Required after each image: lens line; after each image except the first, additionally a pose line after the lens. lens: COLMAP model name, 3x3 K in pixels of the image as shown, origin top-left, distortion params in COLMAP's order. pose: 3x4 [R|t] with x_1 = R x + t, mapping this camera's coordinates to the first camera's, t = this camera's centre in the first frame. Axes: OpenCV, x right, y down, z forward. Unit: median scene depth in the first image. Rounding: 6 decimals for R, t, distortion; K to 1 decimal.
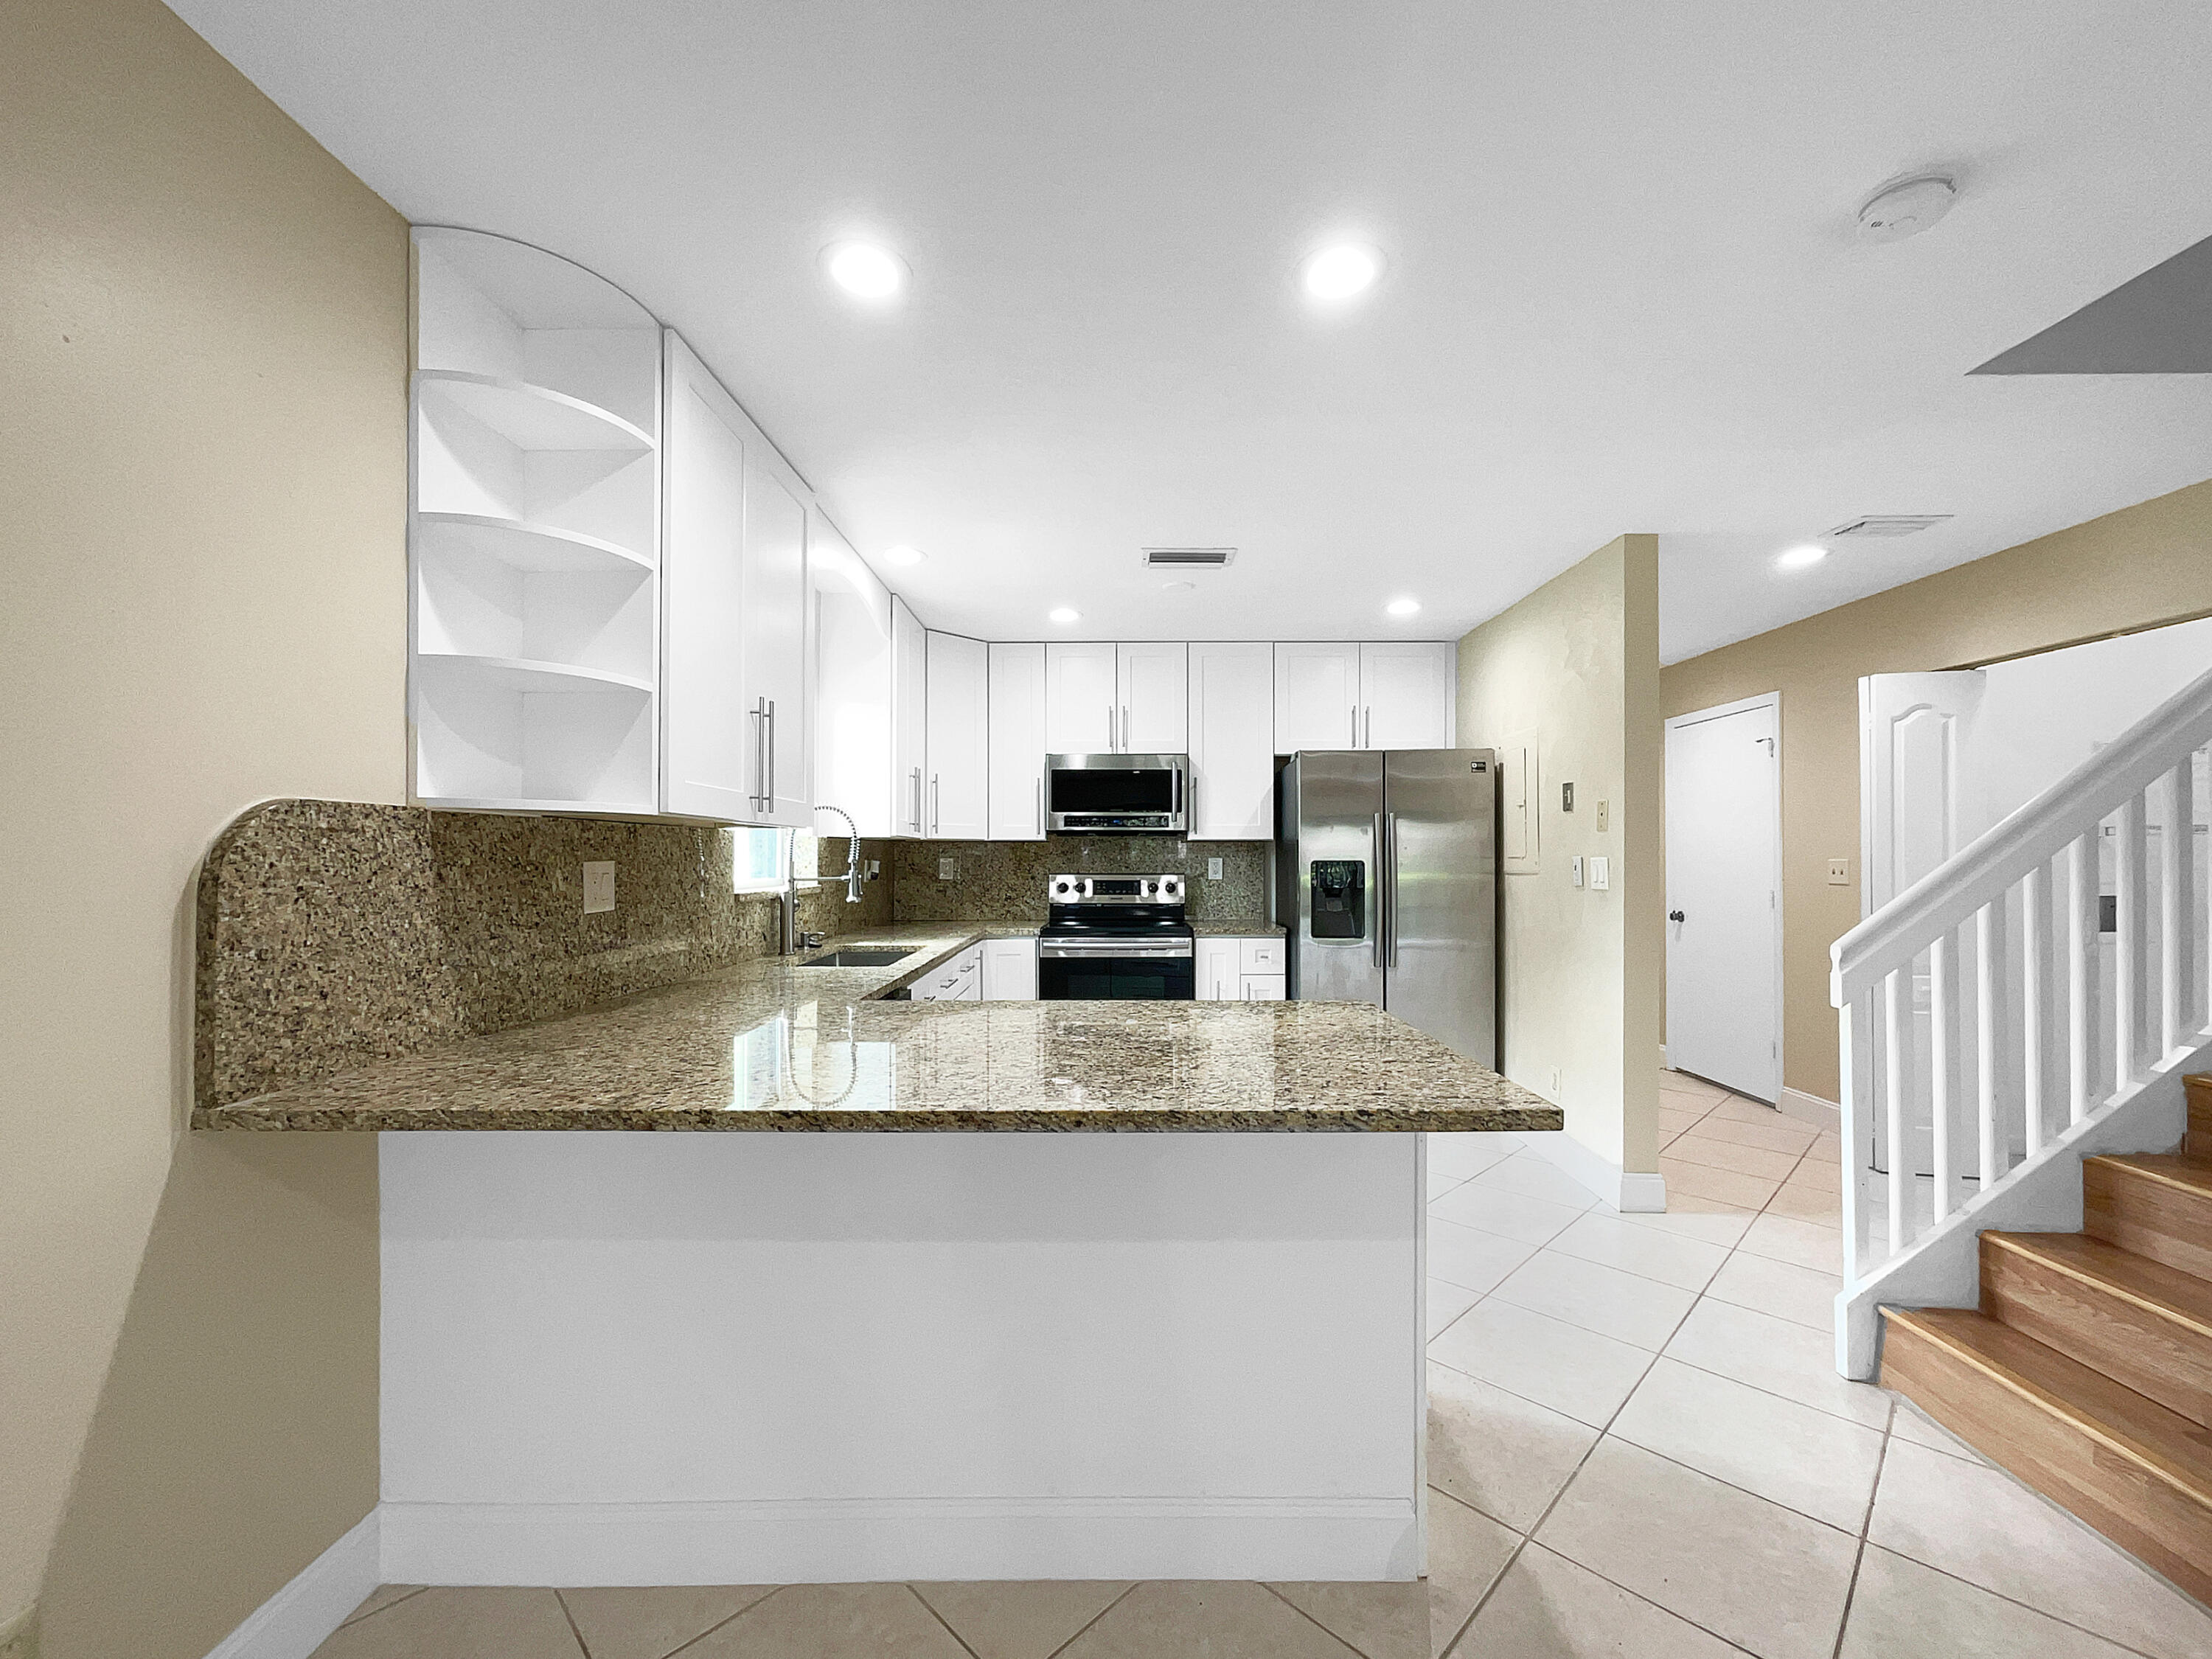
lens RADIAL K [[891.1, 0, 1112.5], [0, 891.1, 863.7], [0, 0, 1]] dist [0.001429, -0.000122]
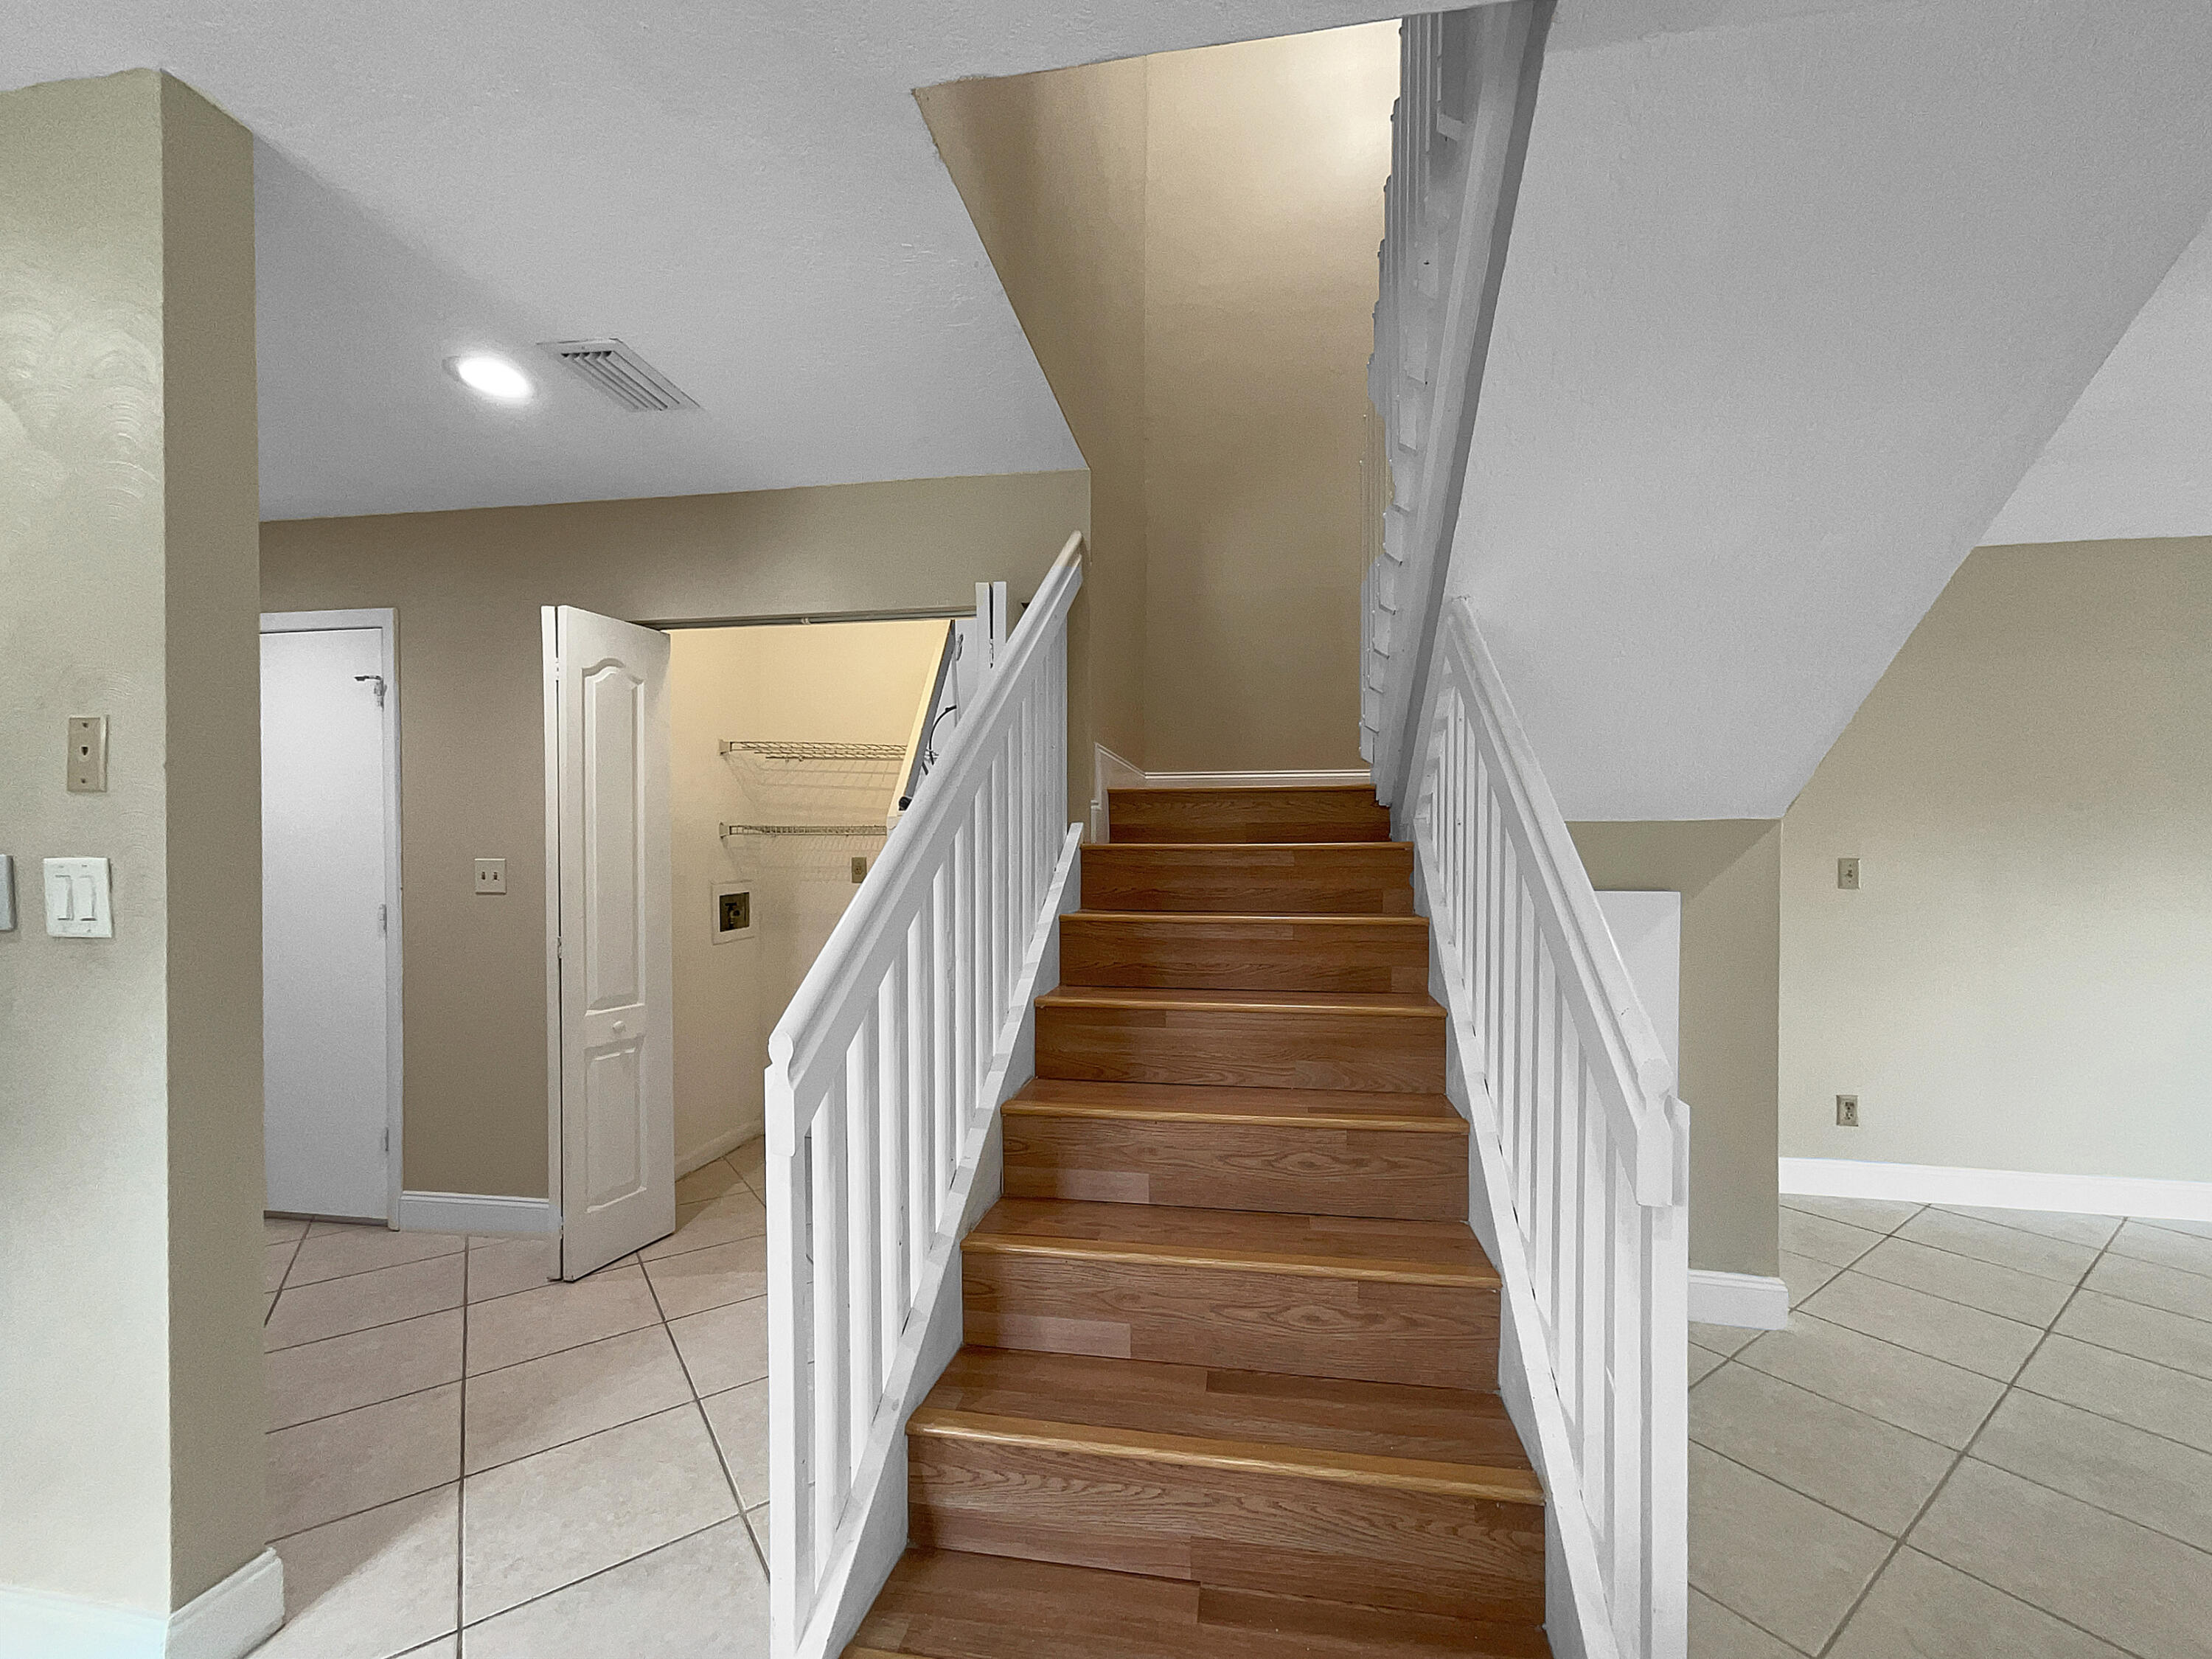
lens RADIAL K [[891.1, 0, 1112.5], [0, 891.1, 863.7], [0, 0, 1]] dist [0.001429, -0.000122]
pose [[0.158665, -0.005734, 0.987316, 0.158976], [0.001760, 0.999983, 0.005525, -0.003925], [-0.987331, 0.000861, 0.158672, 0.337491]]
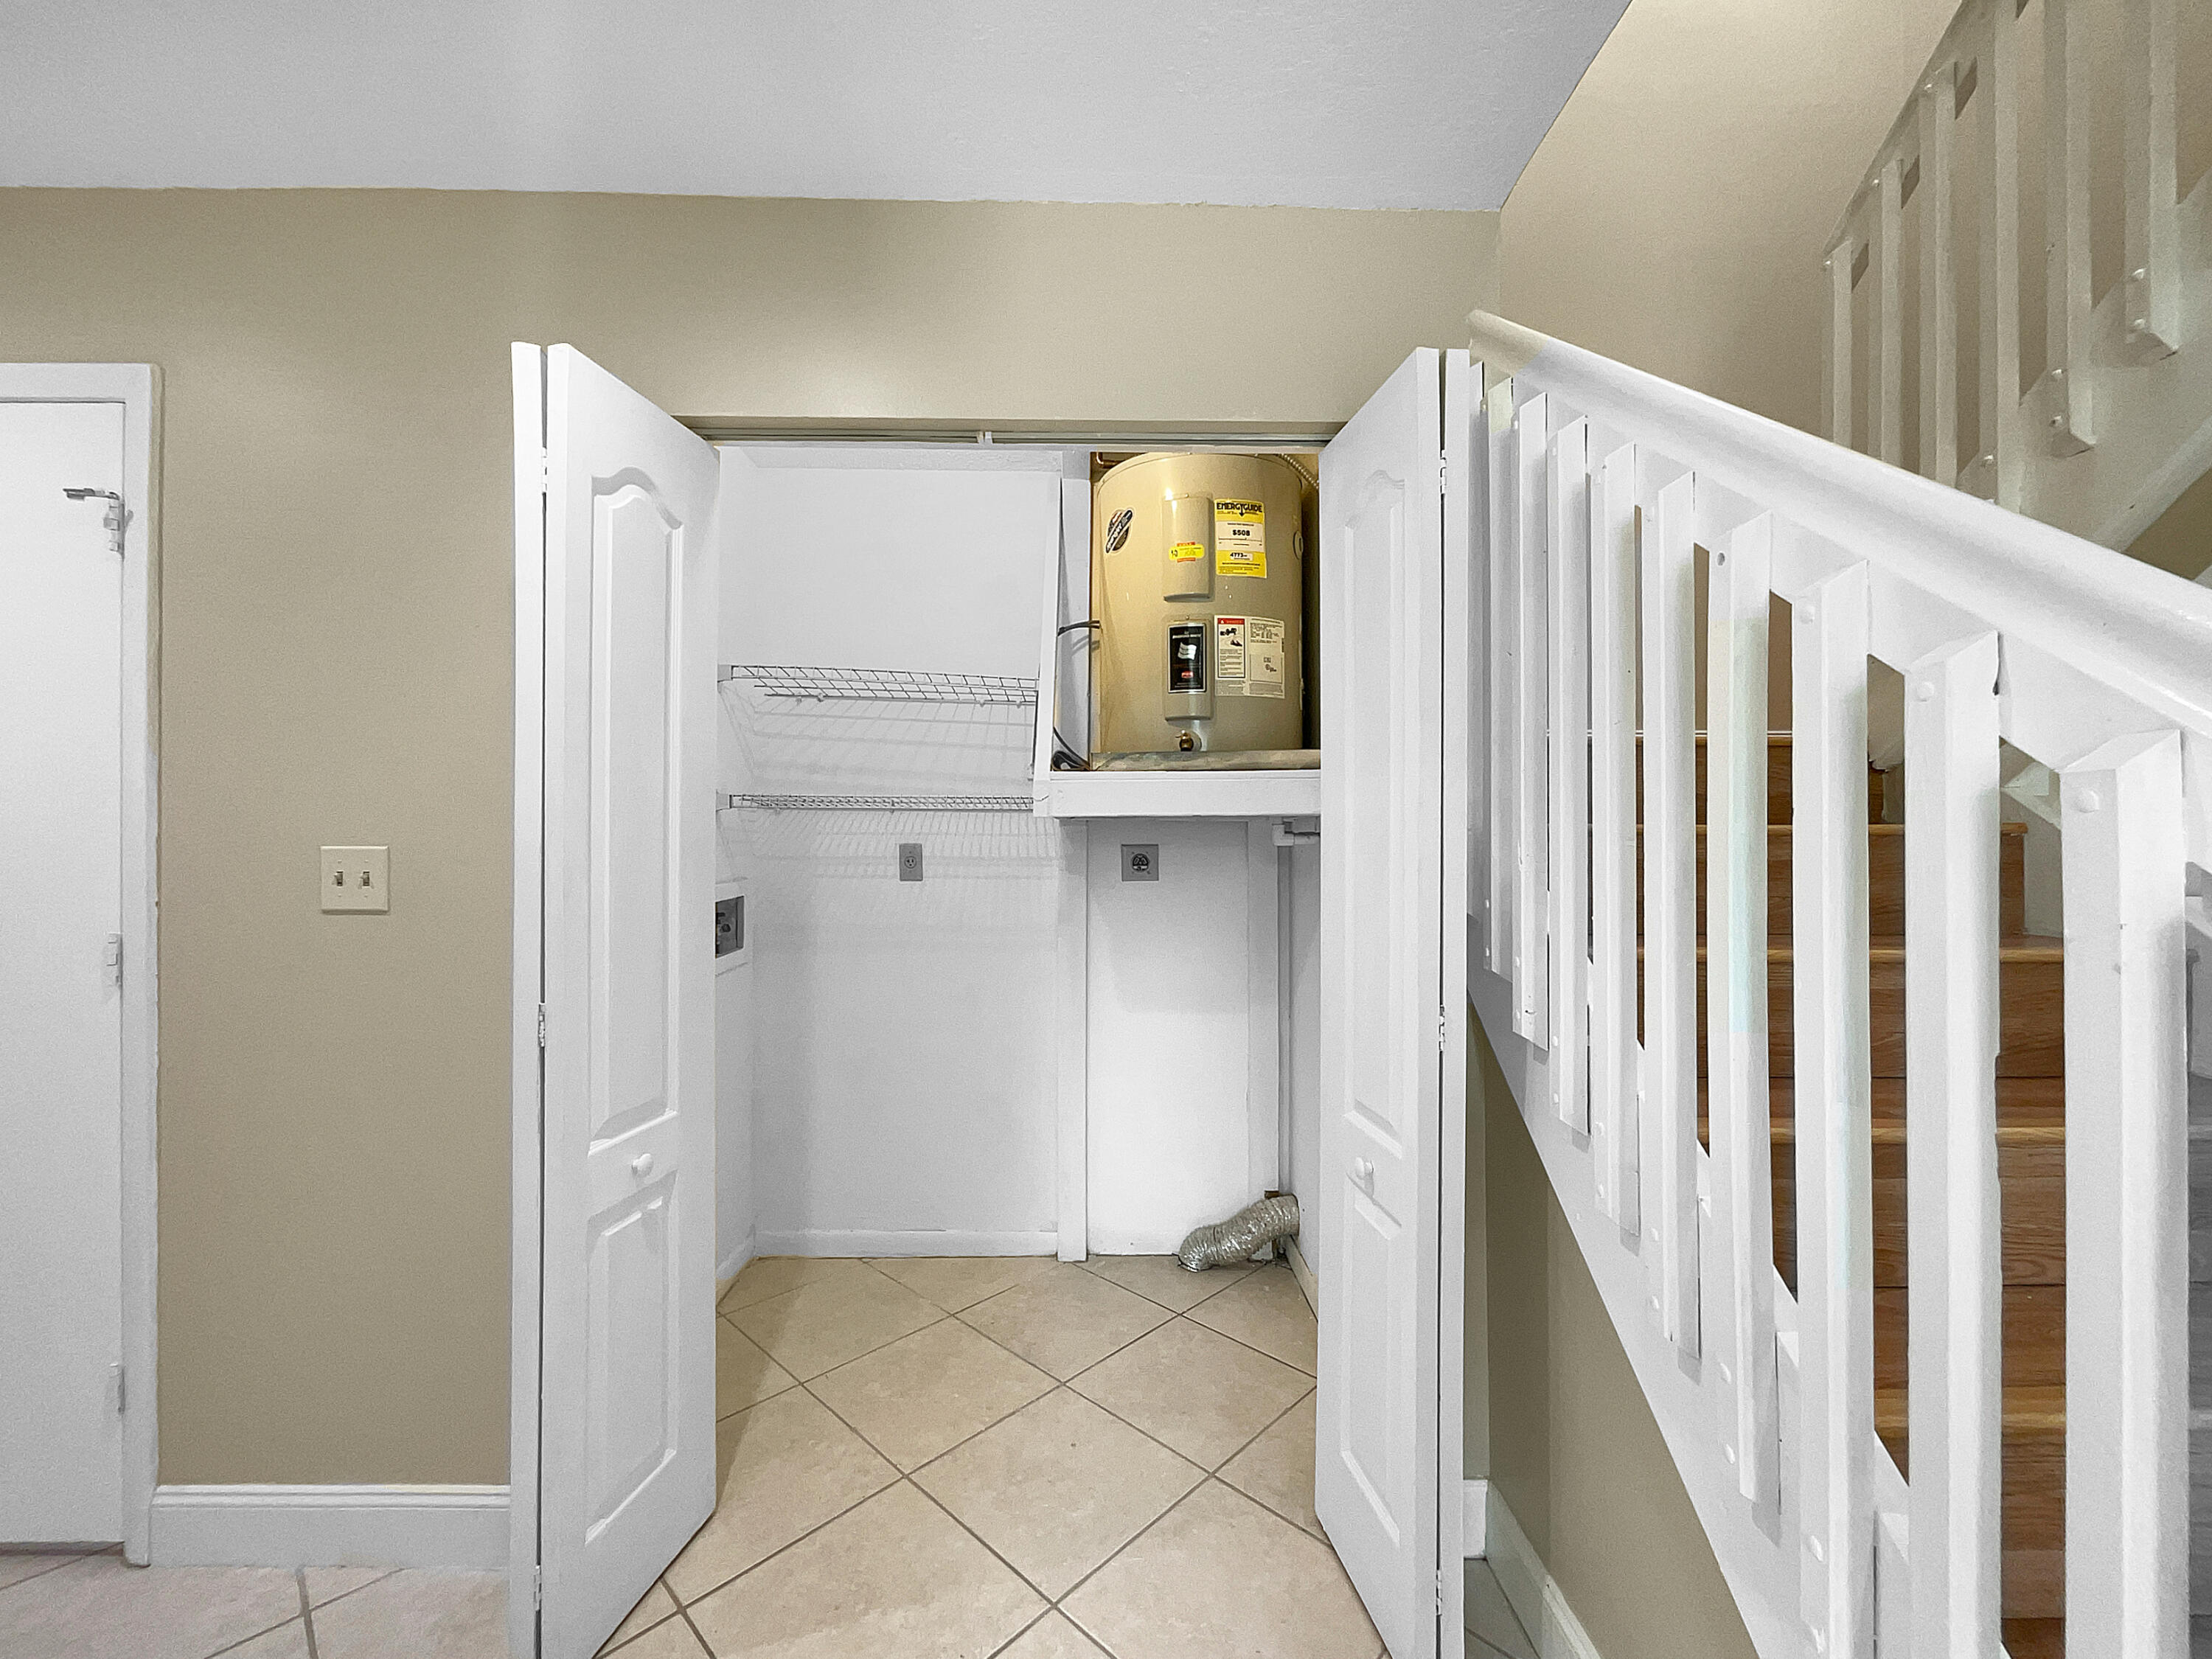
lens RADIAL K [[916.4, 0, 1108.5], [0, 916.4, 835.7], [0, 0, 1]] dist [0.011239, -0.008977]
pose [[-0.015220, 0.008663, 0.999847, 0.360852], [-0.000657, 0.999962, -0.008674, -0.005814], [-0.999884, -0.000789, -0.015213, 0.591807]]
